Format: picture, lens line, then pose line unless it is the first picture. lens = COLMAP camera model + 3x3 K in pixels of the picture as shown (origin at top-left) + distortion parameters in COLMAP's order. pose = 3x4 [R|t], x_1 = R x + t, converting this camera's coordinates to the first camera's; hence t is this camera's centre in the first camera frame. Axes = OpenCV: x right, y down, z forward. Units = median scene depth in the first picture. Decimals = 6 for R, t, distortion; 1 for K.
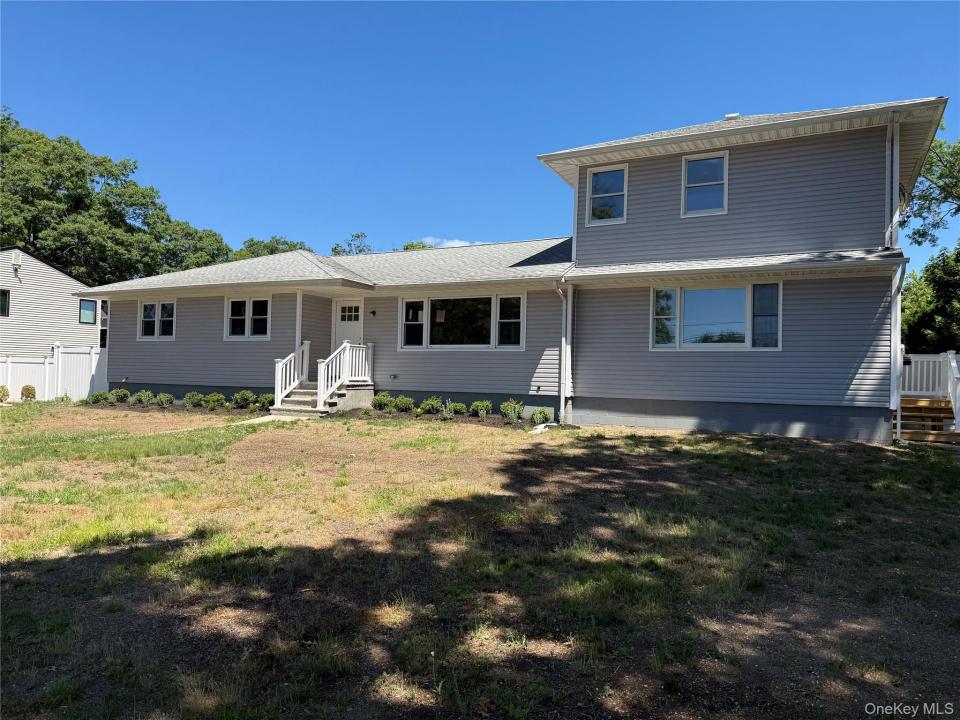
lens RADIAL K [[653.2, 0, 480.0], [0, 653.2, 360.0], [0, 0, 1]] dist [0.121737, -0.000217]
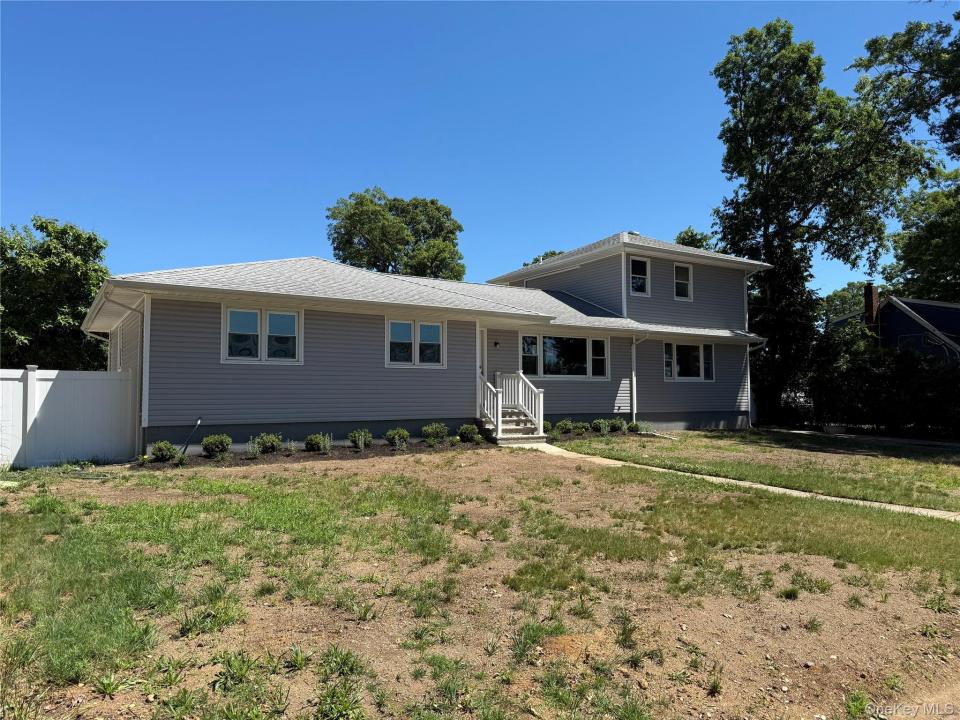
lens RADIAL K [[653.2, 0, 480.0], [0, 653.2, 360.0], [0, 0, 1]] dist [0.121737, -0.000217]
pose [[0.501844, 0.024598, 0.864608, -1.233882], [-0.004373, 0.999655, -0.025902, -0.020072], [-0.864947, 0.009217, 0.501778, 0.550861]]
